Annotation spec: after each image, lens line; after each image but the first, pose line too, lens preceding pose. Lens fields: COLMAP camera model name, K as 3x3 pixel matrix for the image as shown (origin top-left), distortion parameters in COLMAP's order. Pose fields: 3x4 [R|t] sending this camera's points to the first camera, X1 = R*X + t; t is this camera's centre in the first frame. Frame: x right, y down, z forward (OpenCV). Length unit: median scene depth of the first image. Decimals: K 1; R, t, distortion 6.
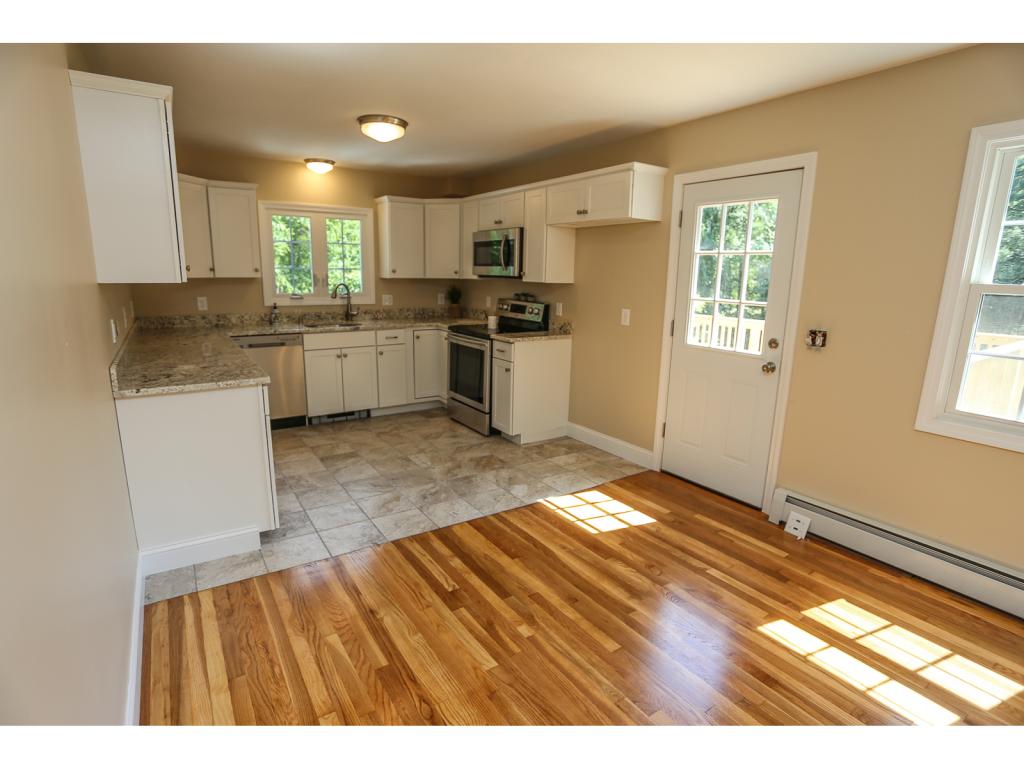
lens RADIAL K [[522.9, 0, 514.0], [0, 522.9, 382.9], [0, 0, 1]] dist [-0.074043, 0.029532]
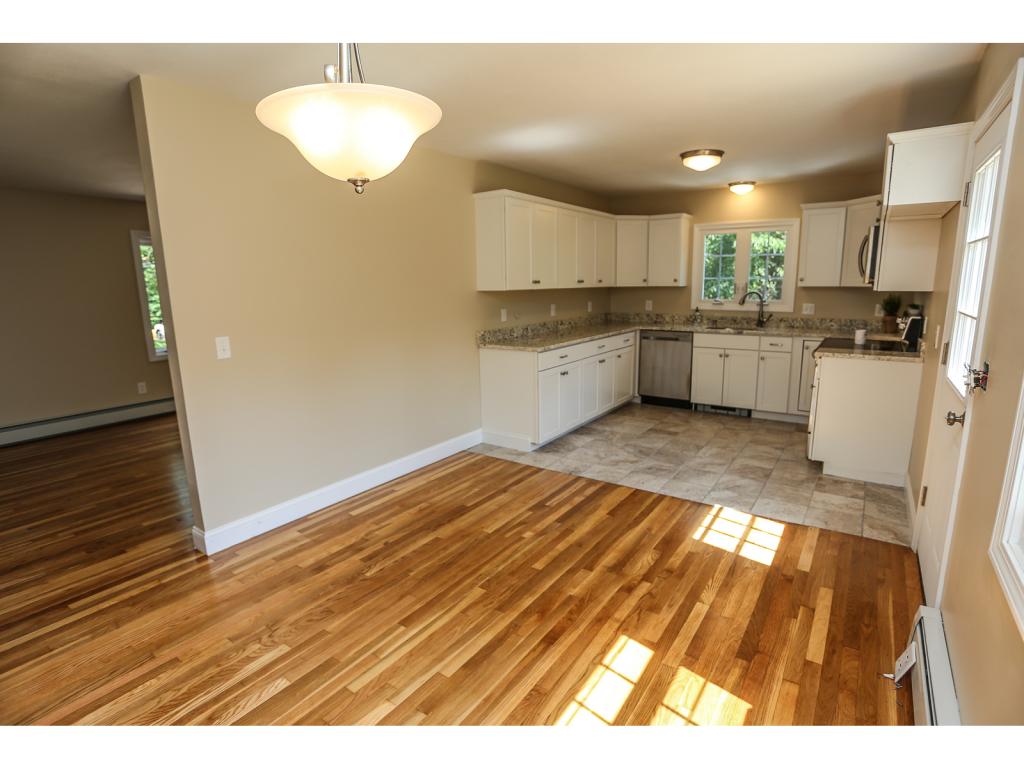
lens RADIAL K [[522.9, 0, 514.0], [0, 522.9, 382.9], [0, 0, 1]] dist [-0.074043, 0.029532]
pose [[0.364845, 0.155080, -0.918062, 0.770816], [-0.168679, 0.980724, 0.098630, -0.038979], [0.915661, 0.118873, 0.383971, 0.223812]]
